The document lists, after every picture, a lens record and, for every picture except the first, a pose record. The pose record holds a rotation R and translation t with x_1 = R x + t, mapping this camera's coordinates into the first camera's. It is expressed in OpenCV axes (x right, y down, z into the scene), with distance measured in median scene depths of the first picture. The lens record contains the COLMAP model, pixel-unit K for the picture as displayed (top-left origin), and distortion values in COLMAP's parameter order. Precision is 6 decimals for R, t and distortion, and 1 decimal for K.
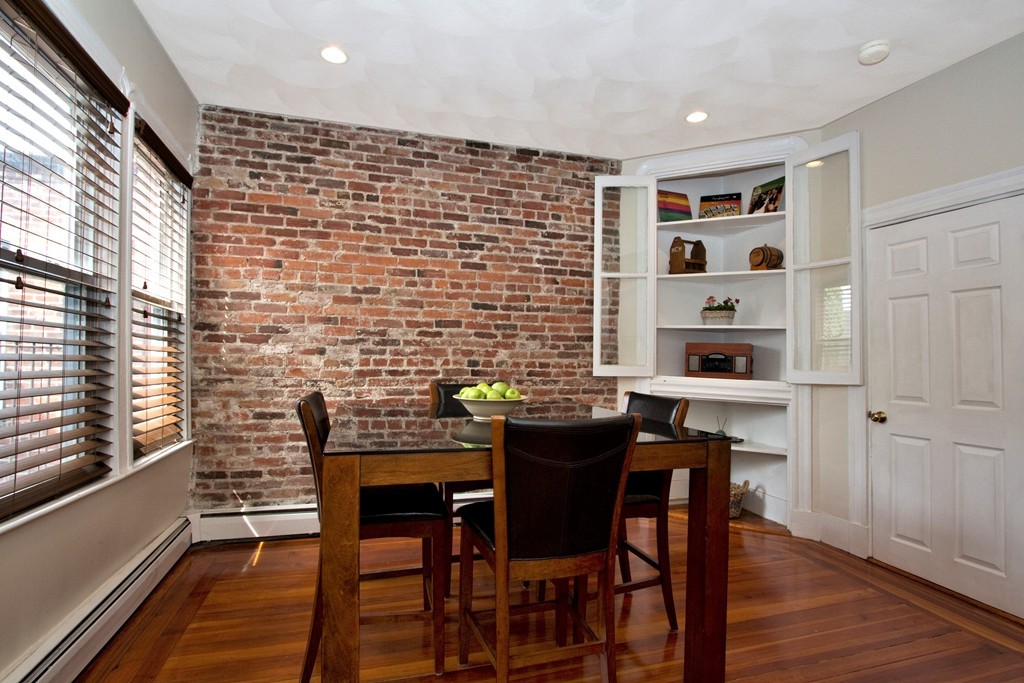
lens RADIAL K [[495.5, 0, 511.2], [0, 495.5, 345.8], [0, 0, 1]] dist [-0.021863, 0.002463]
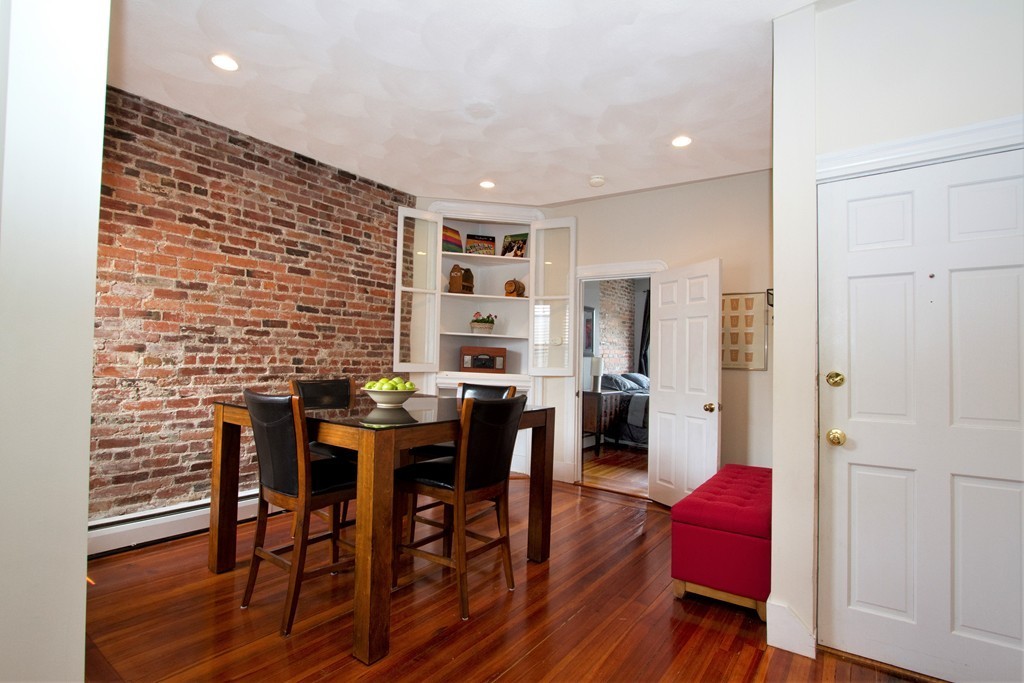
lens RADIAL K [[495.5, 0, 507.0], [0, 495.5, 344.0], [0, 0, 1]] dist [-0.021863, 0.002463]
pose [[0.795708, 0.023302, 0.605232, -0.371222], [-0.027461, 0.999620, -0.002382, -0.012501], [-0.605058, -0.014725, 0.796046, -0.135758]]
